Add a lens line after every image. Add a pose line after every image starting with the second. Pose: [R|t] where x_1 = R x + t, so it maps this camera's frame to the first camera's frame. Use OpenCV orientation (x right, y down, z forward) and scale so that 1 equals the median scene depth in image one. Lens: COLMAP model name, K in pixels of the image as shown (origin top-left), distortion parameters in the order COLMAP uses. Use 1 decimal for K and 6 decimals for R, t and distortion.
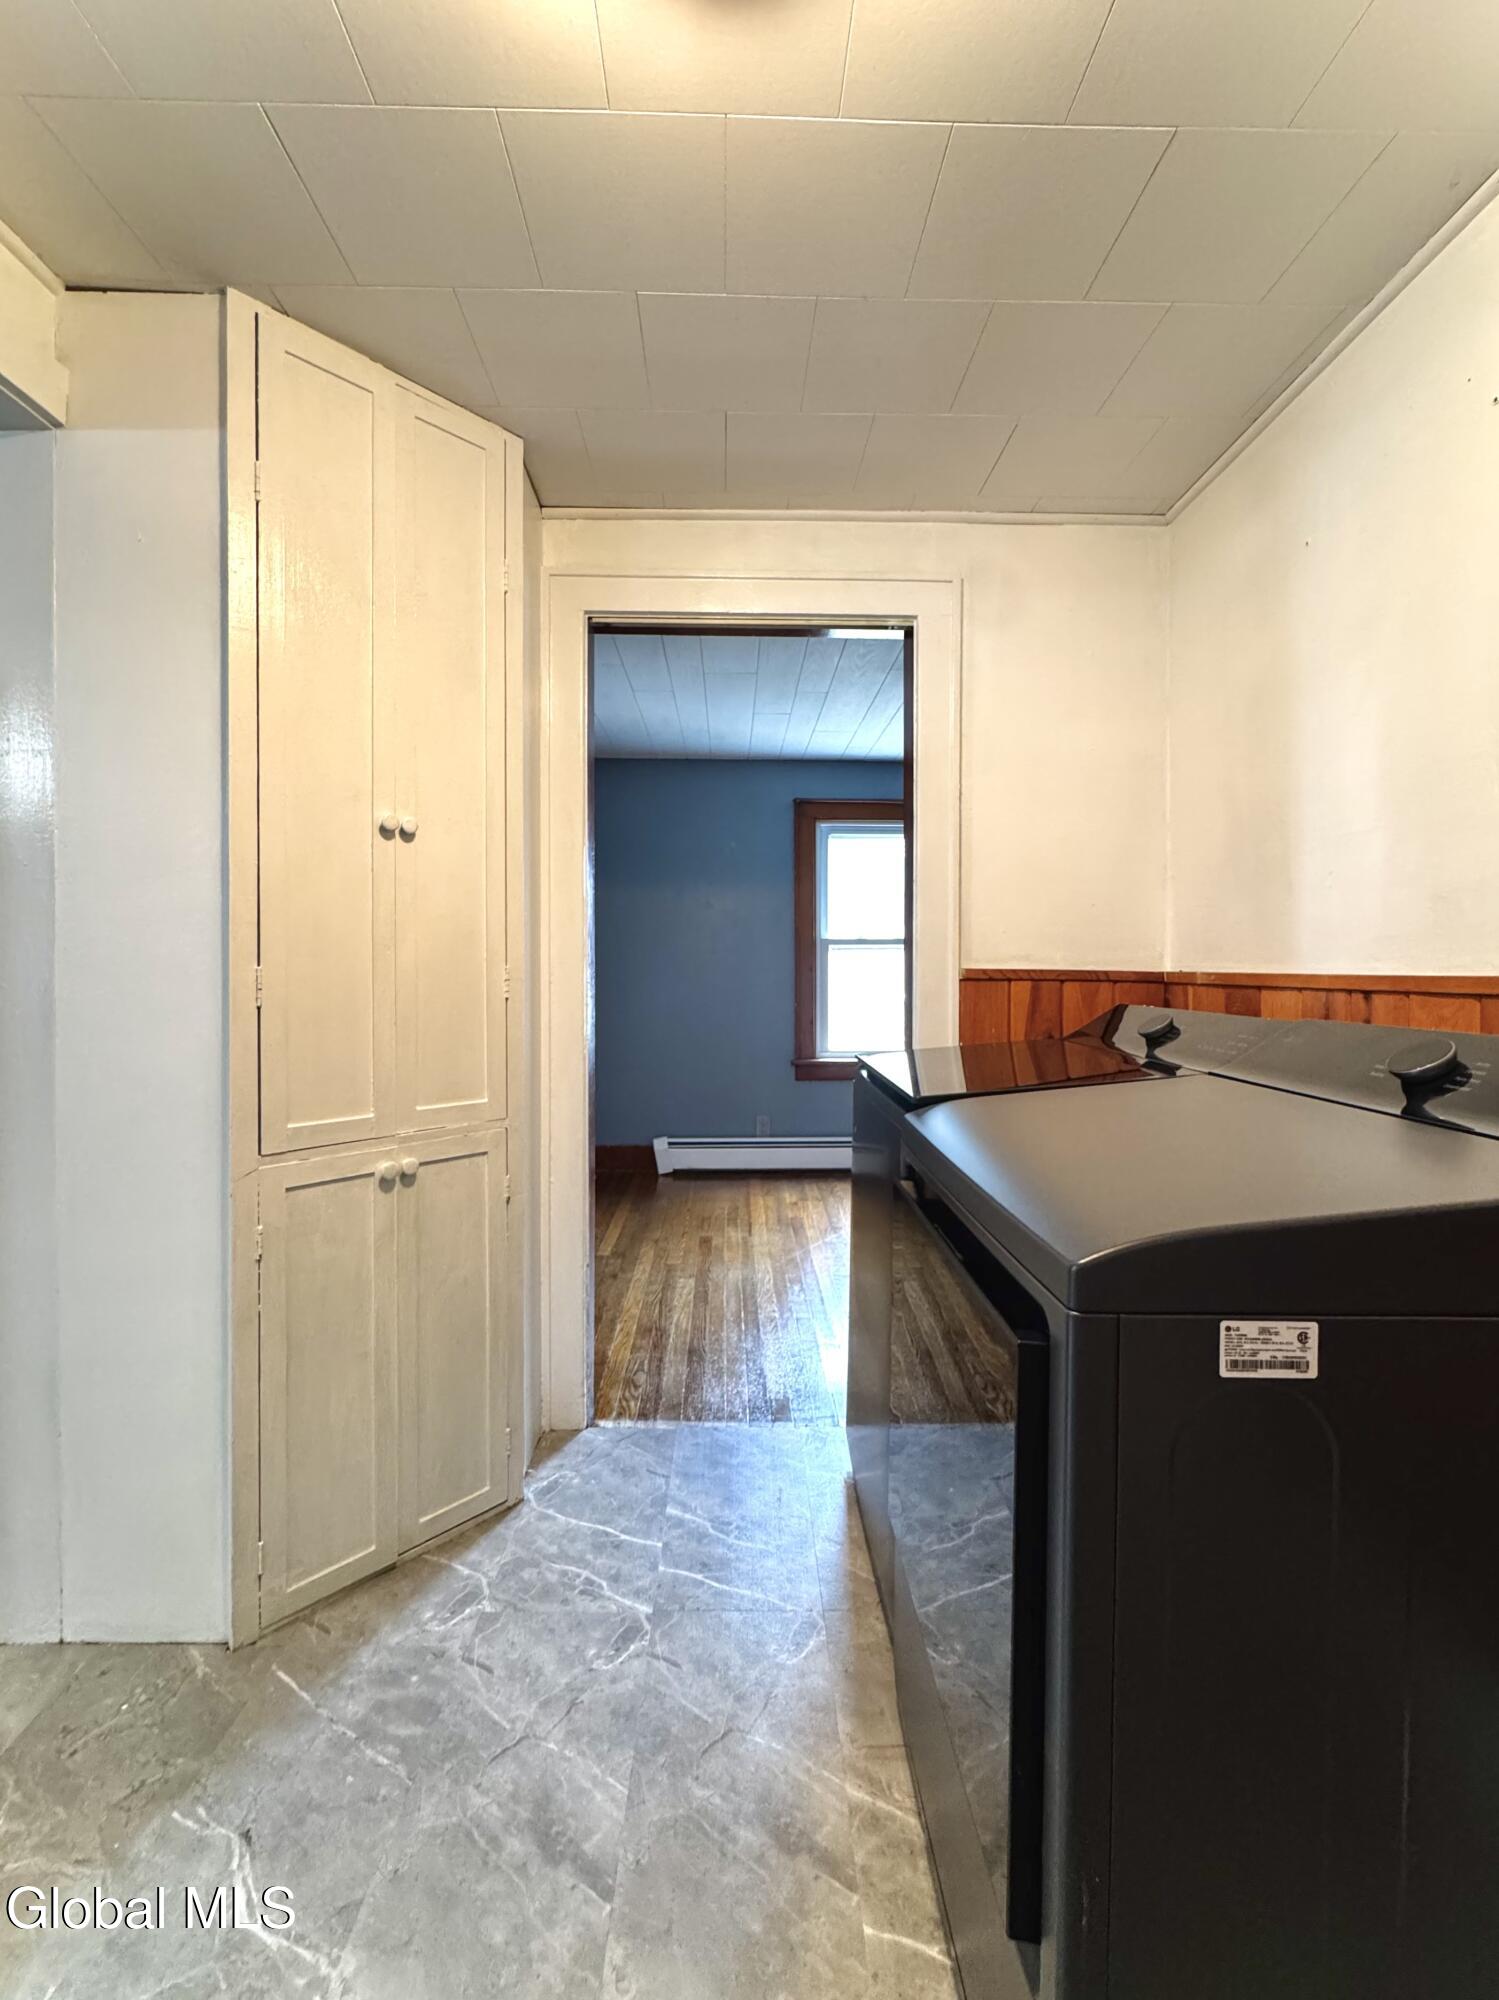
lens RADIAL K [[859.0, 0, 747.5], [0, 859.0, 974.7], [0, 0, 1]] dist [-0.001549, -0.000400]
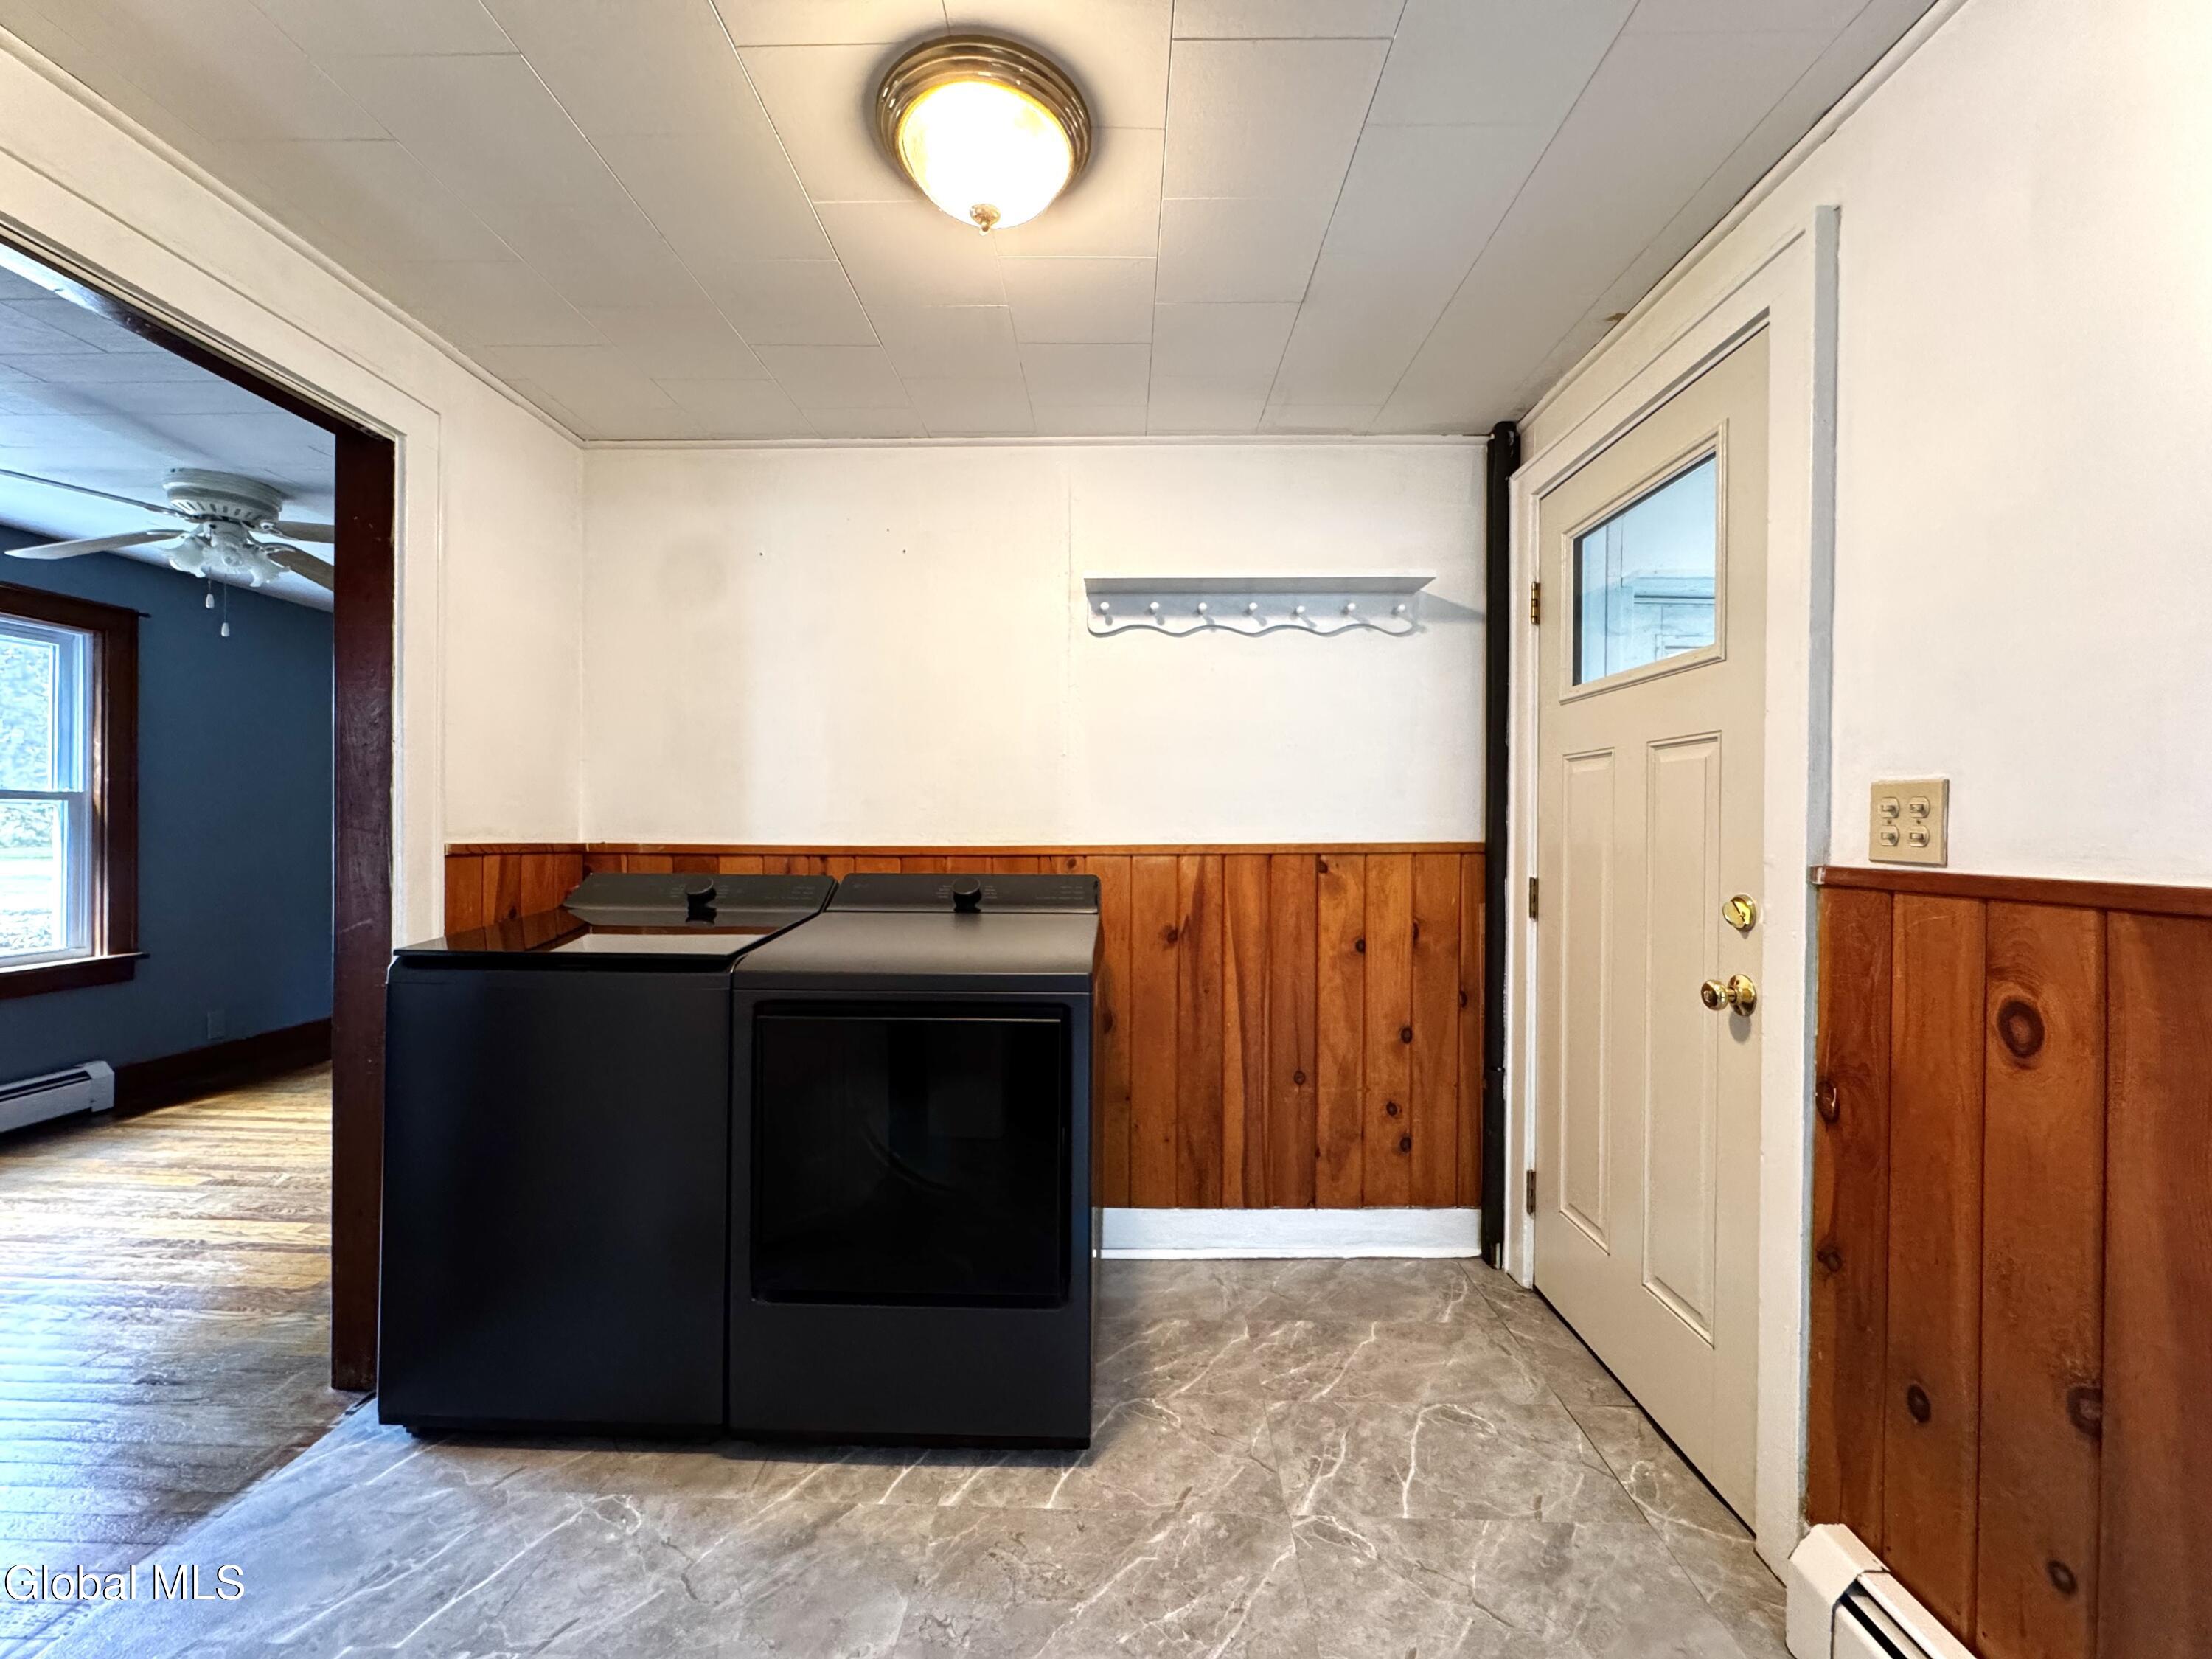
lens RADIAL K [[877.1, 0, 1106.0], [0, 877.1, 829.5], [0, 0, 1]] dist [-0.000131, 0.000447]
pose [[0.044955, -0.000096, 0.998989, -0.882549], [0.003128, 0.999995, -0.000045, -0.027242], [-0.998984, 0.003127, 0.044955, 0.353608]]
